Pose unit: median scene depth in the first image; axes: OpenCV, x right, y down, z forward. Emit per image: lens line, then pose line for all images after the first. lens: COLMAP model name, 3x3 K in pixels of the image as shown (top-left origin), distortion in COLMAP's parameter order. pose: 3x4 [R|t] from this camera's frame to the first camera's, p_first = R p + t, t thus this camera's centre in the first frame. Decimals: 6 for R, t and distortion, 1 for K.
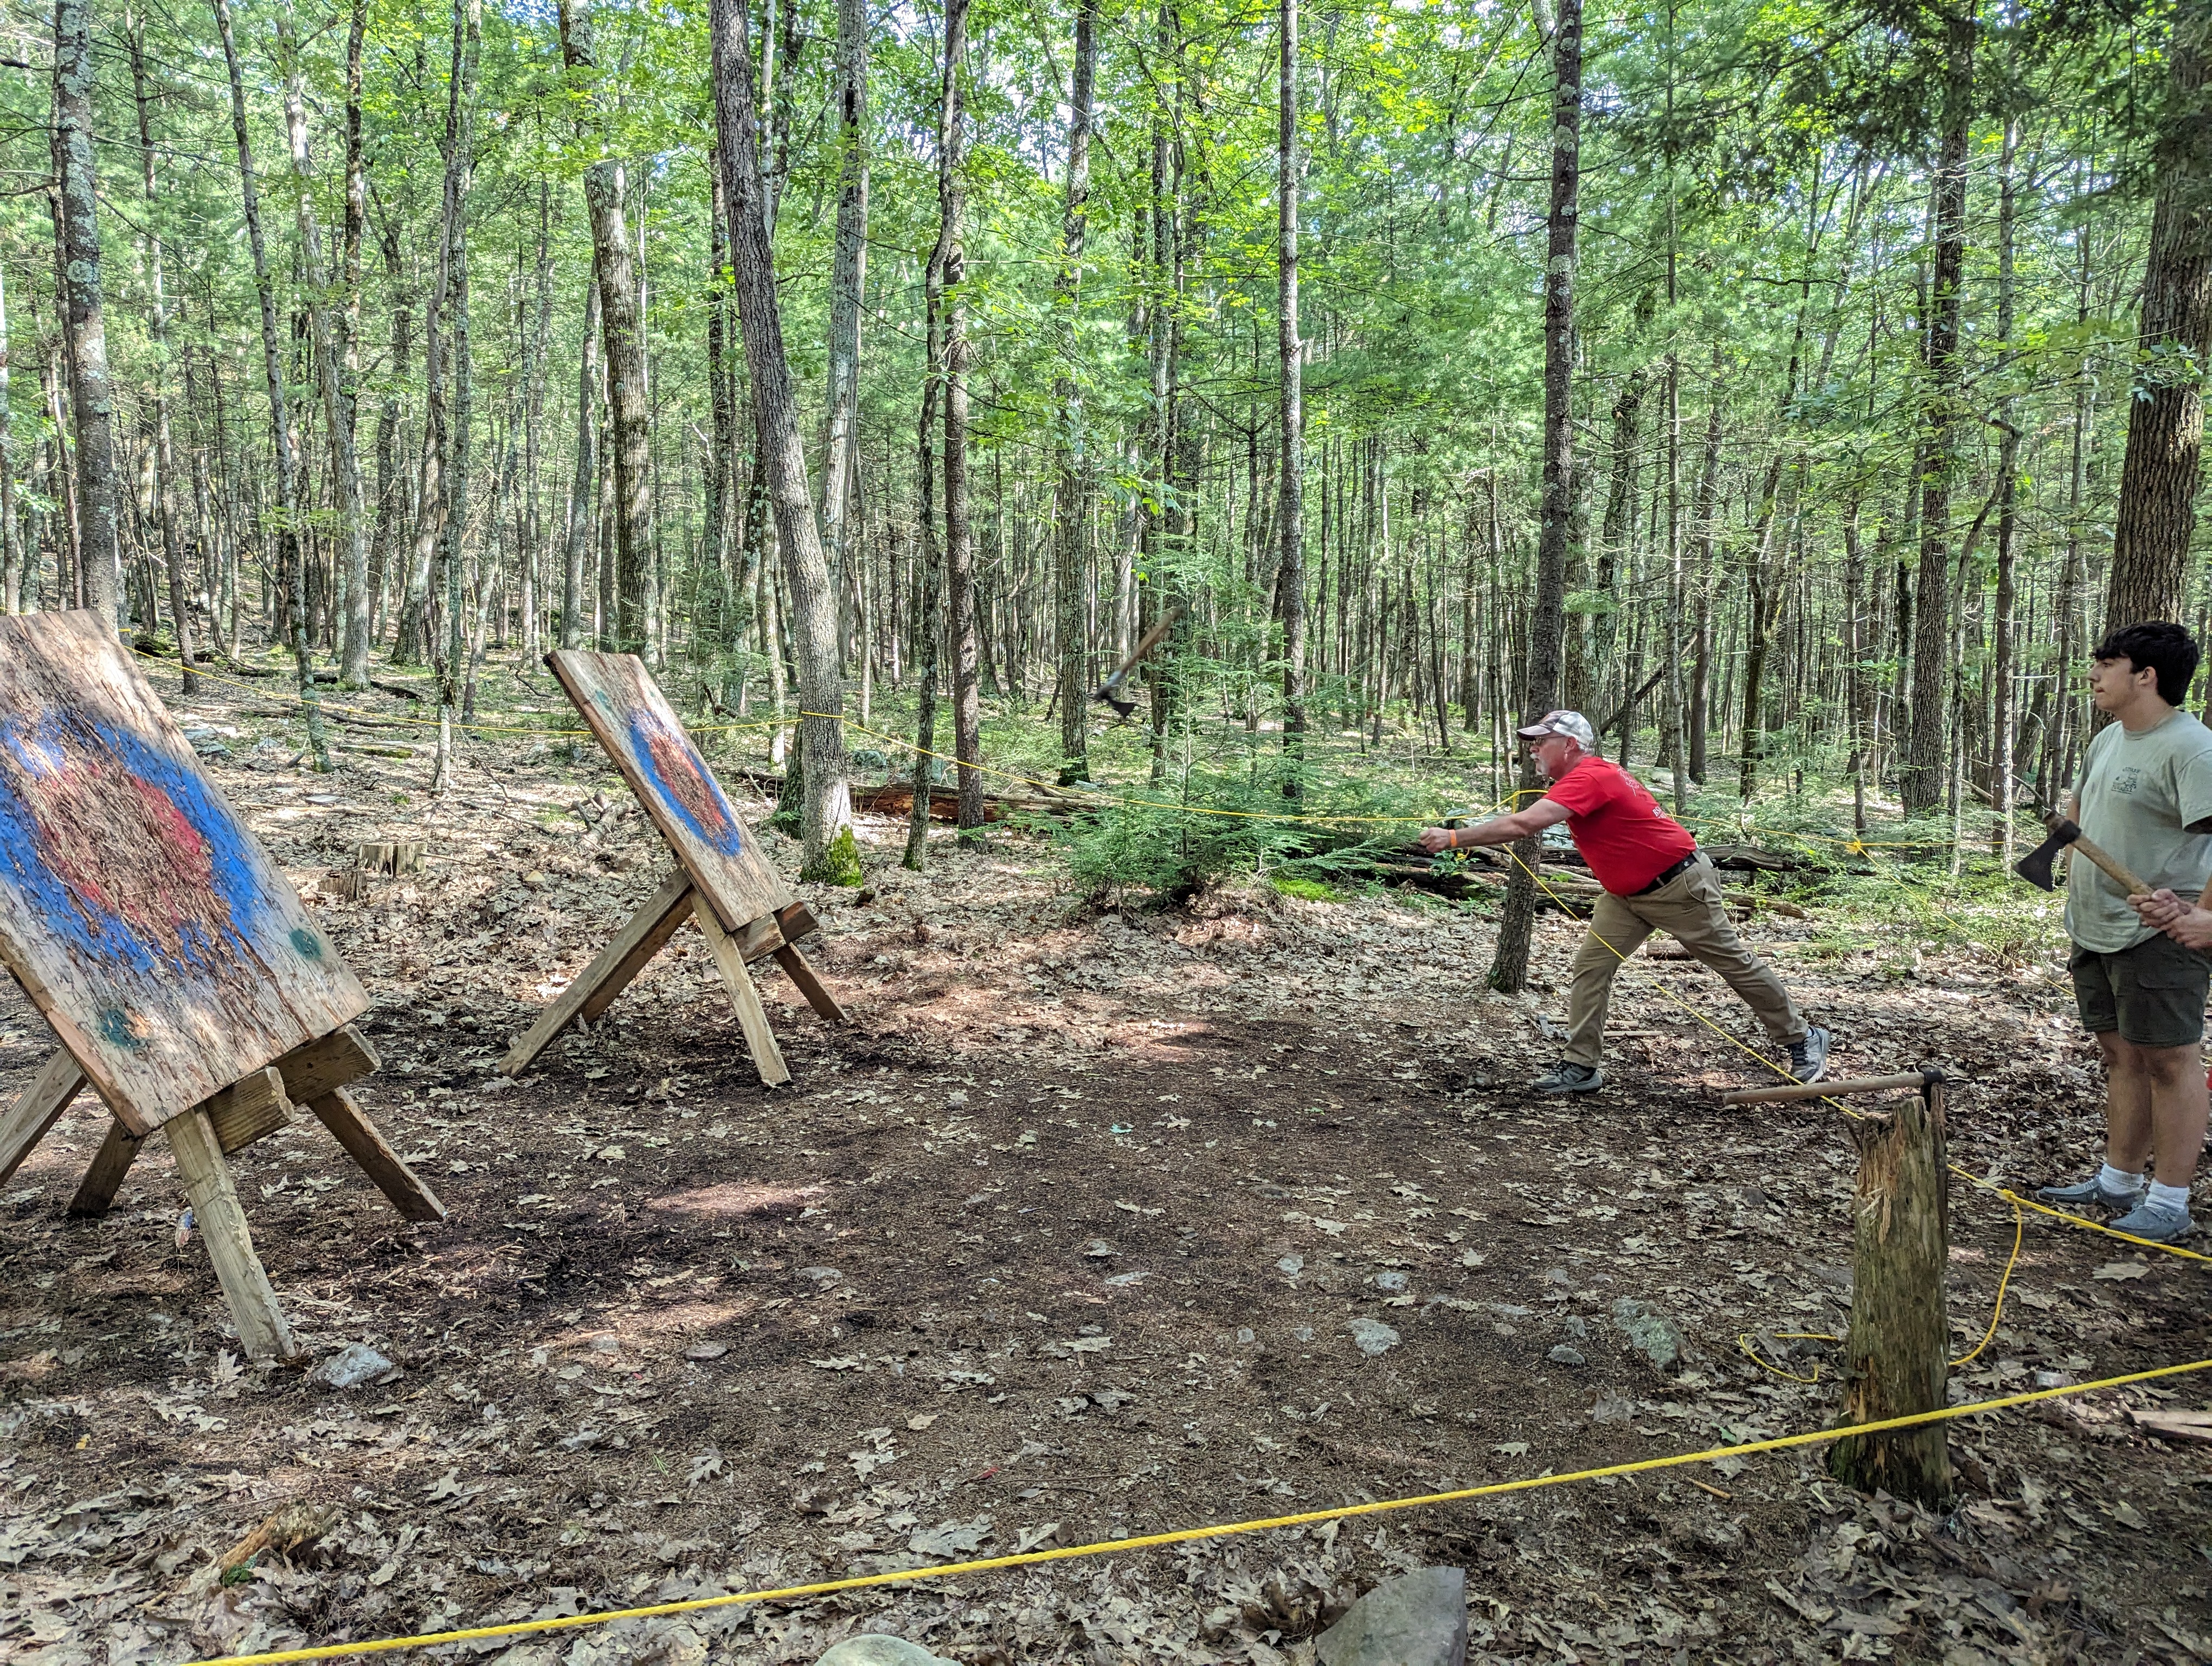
lens RADIAL K [[1594.6, 0, 1100.4], [0, 1594.6, 835.9], [0, 0, 1]] dist [0.063667, -0.059493]
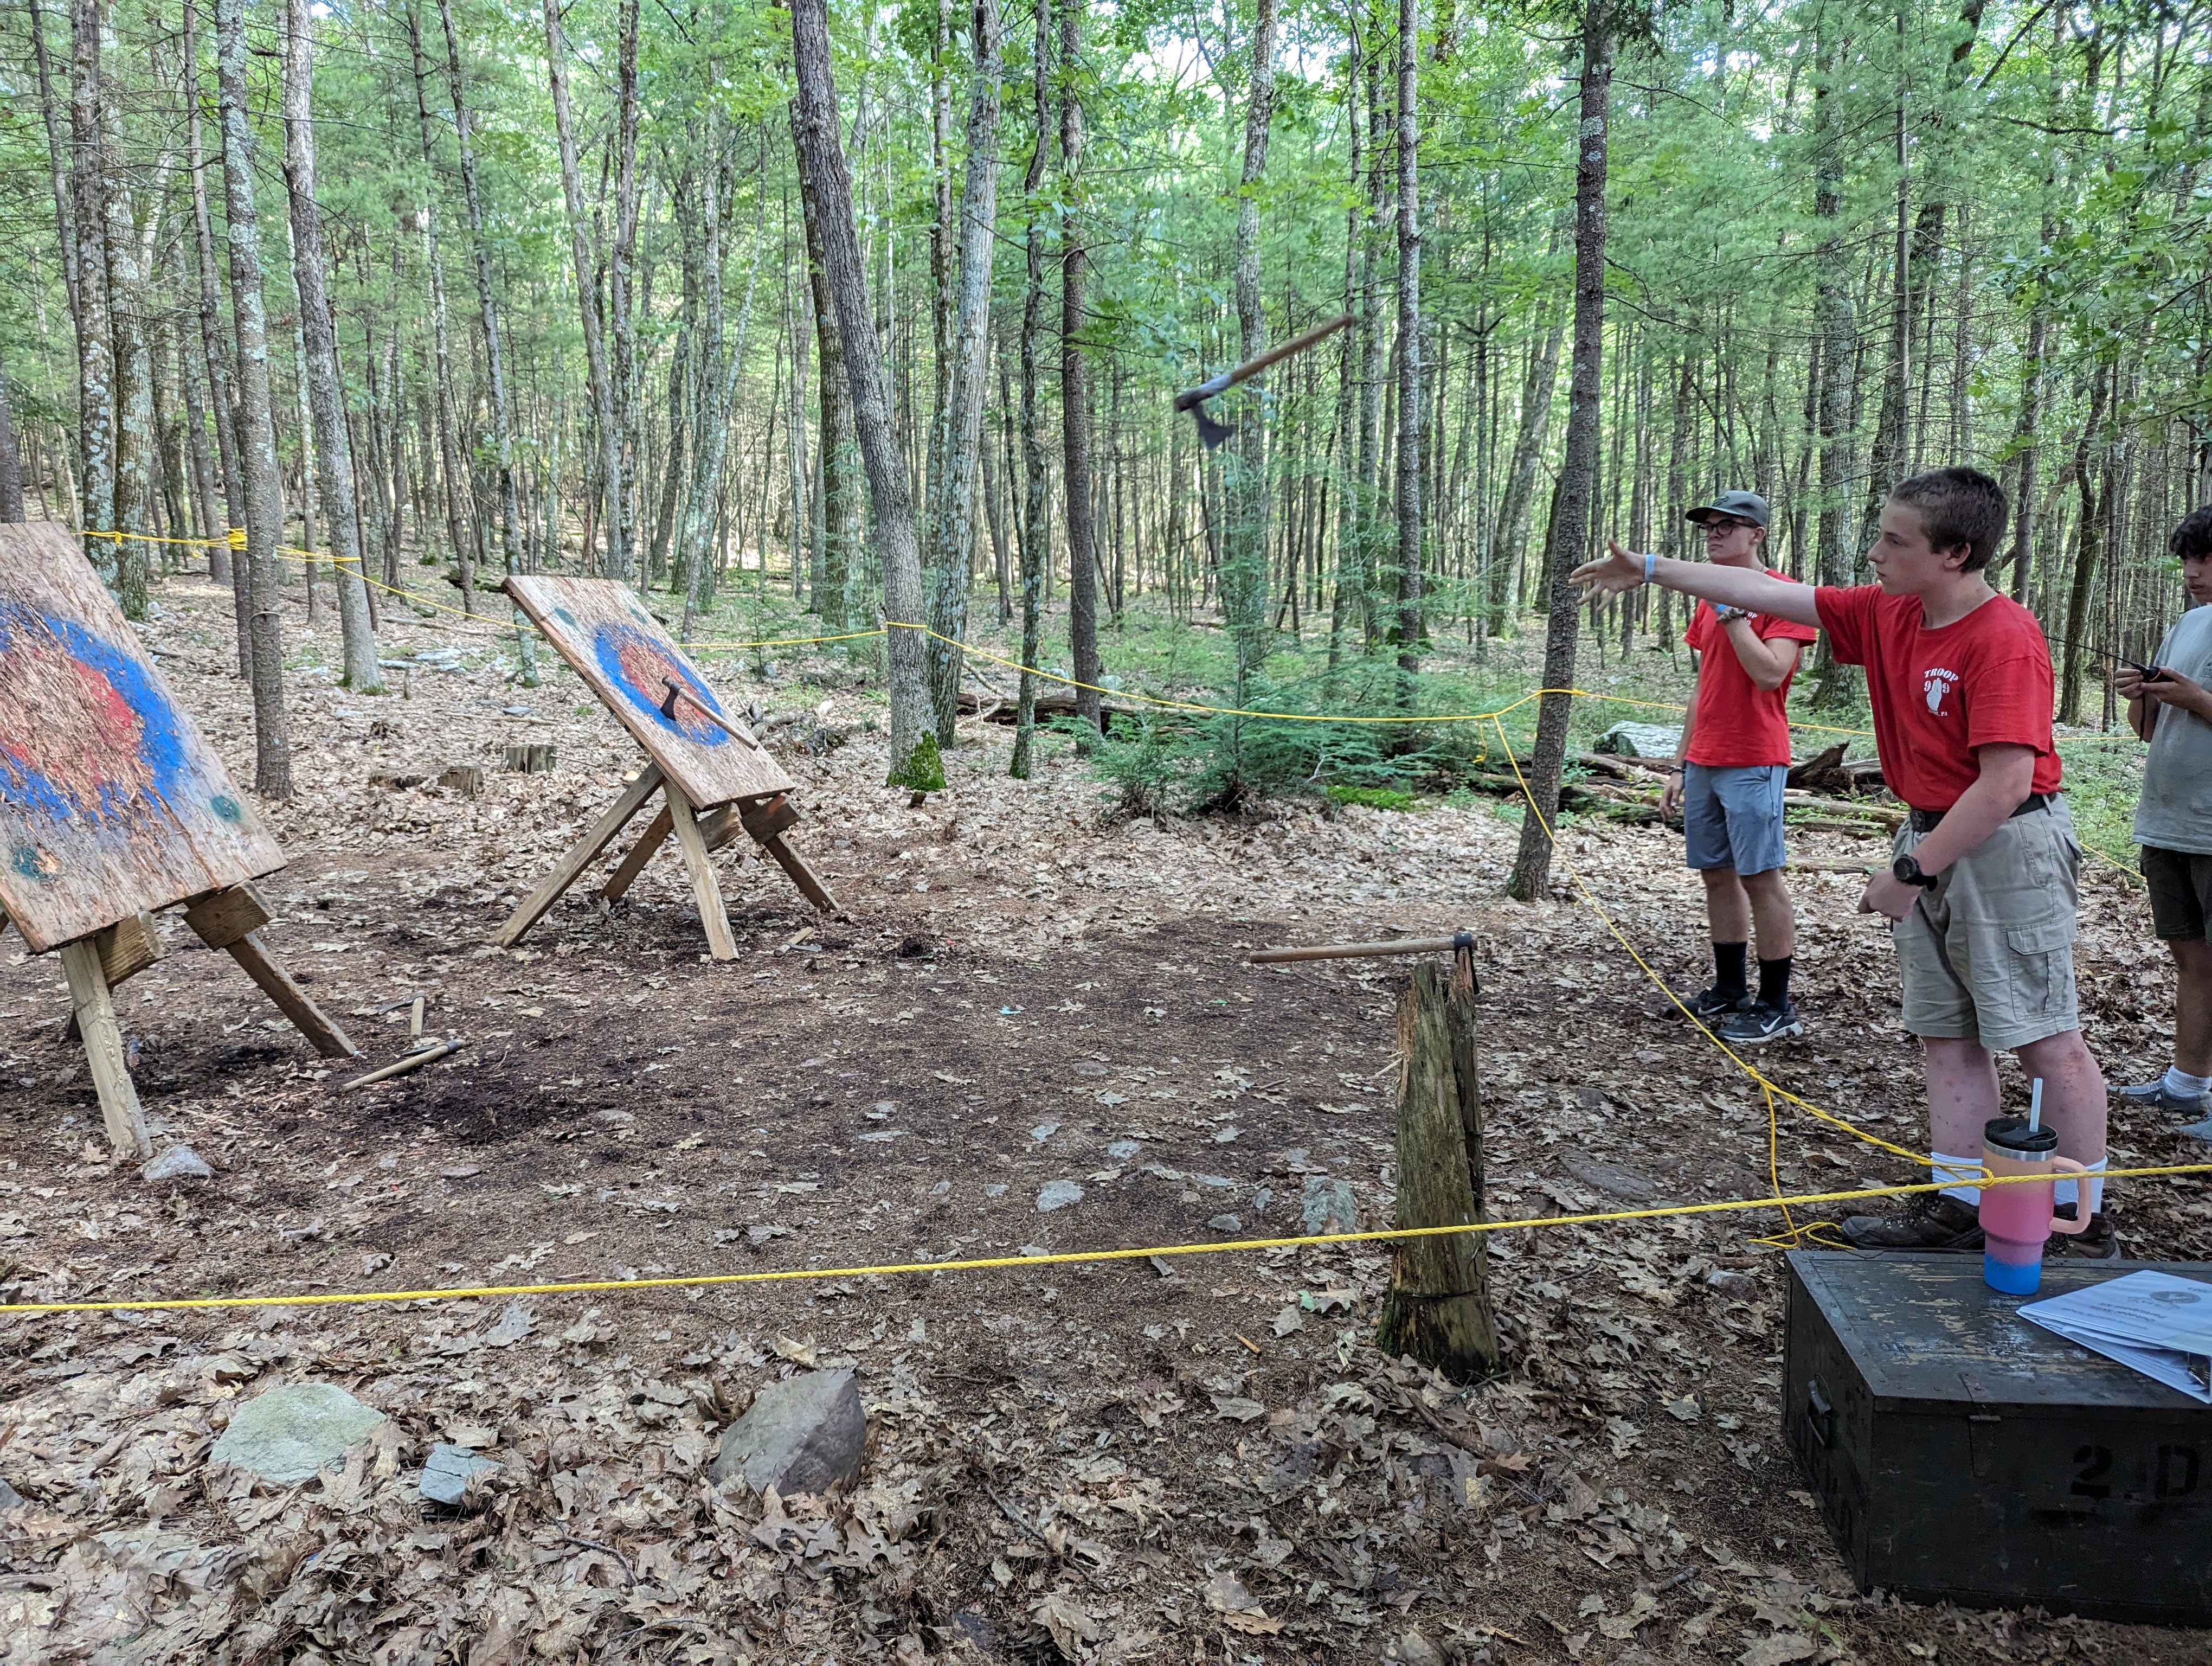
lens RADIAL K [[1601.0, 0, 1078.3], [0, 1601.0, 820.7], [0, 0, 1]] dist [0.057407, -0.054573]
pose [[0.978612, 0.013858, -0.205245, 0.302322], [-0.006531, 0.999319, 0.036330, 0.026022], [0.205609, -0.034213, 0.978036, 0.002552]]
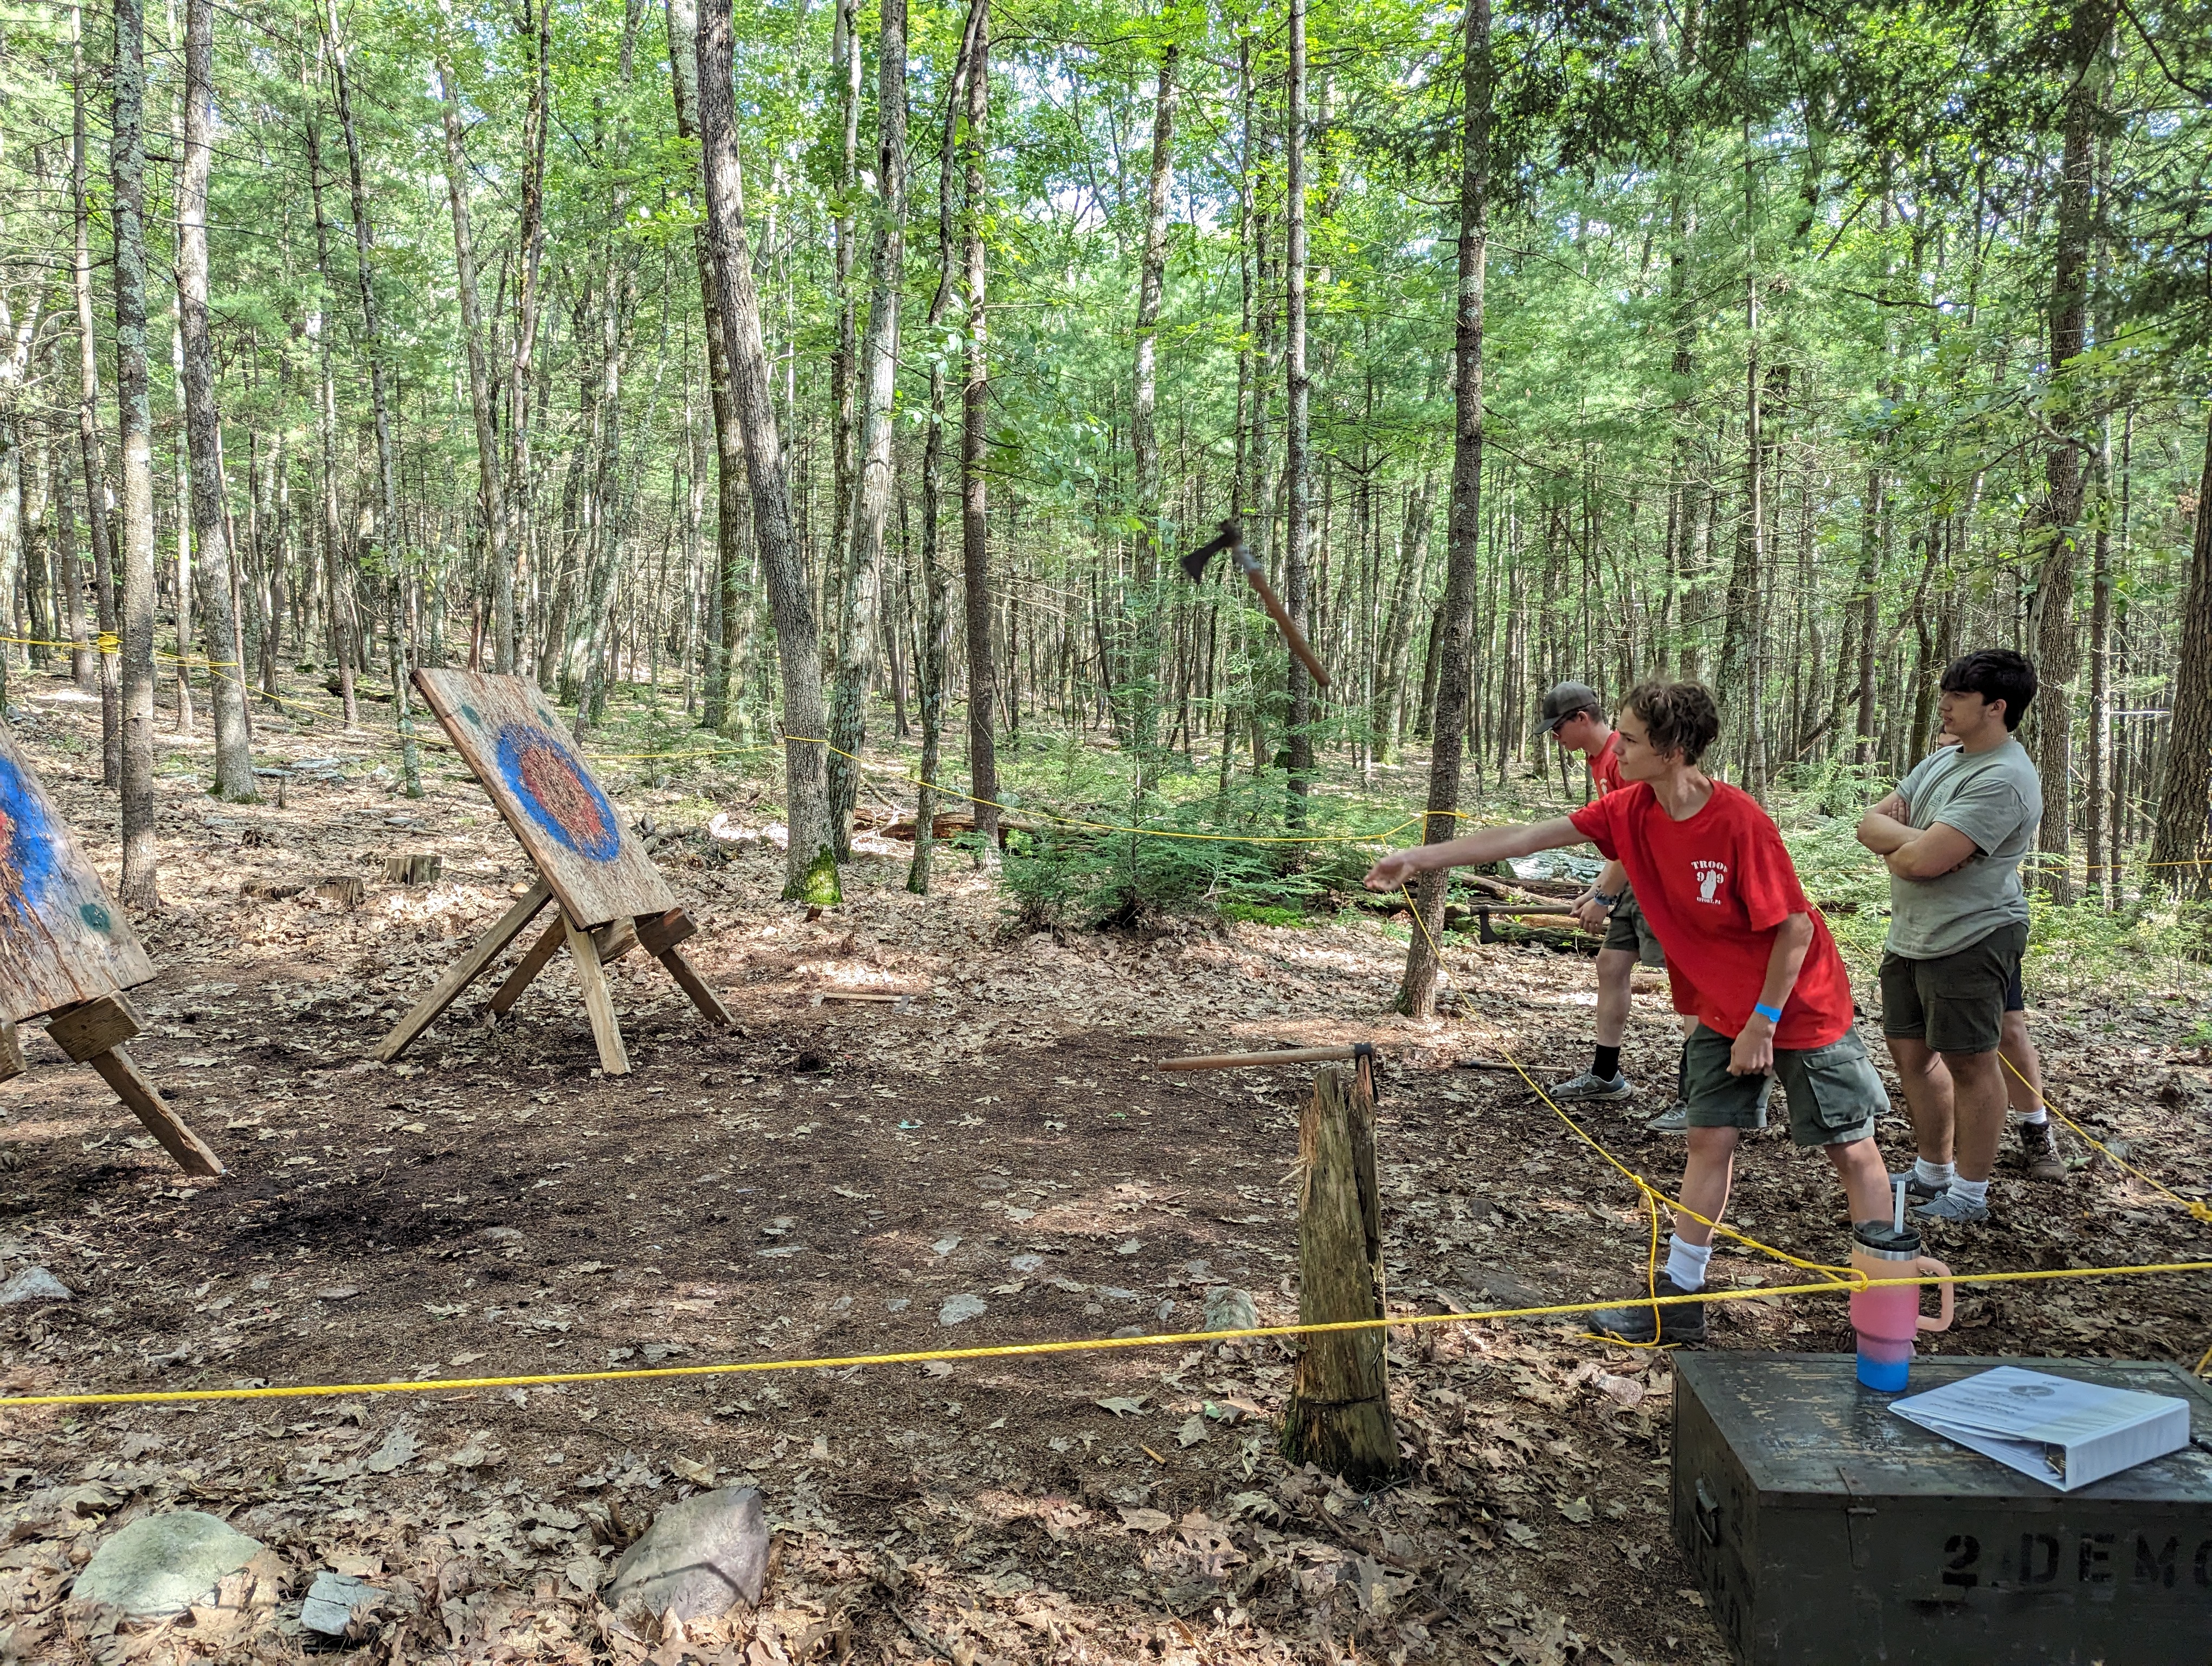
lens RADIAL K [[1595.6, 0, 1091.6], [0, 1595.6, 833.9], [0, 0, 1]] dist [0.059312, -0.051211]
pose [[0.991337, 0.012191, -0.130776, 0.296164], [-0.016296, 0.999406, -0.030362, 0.029367], [0.130328, 0.032230, 0.990947, -0.010449]]
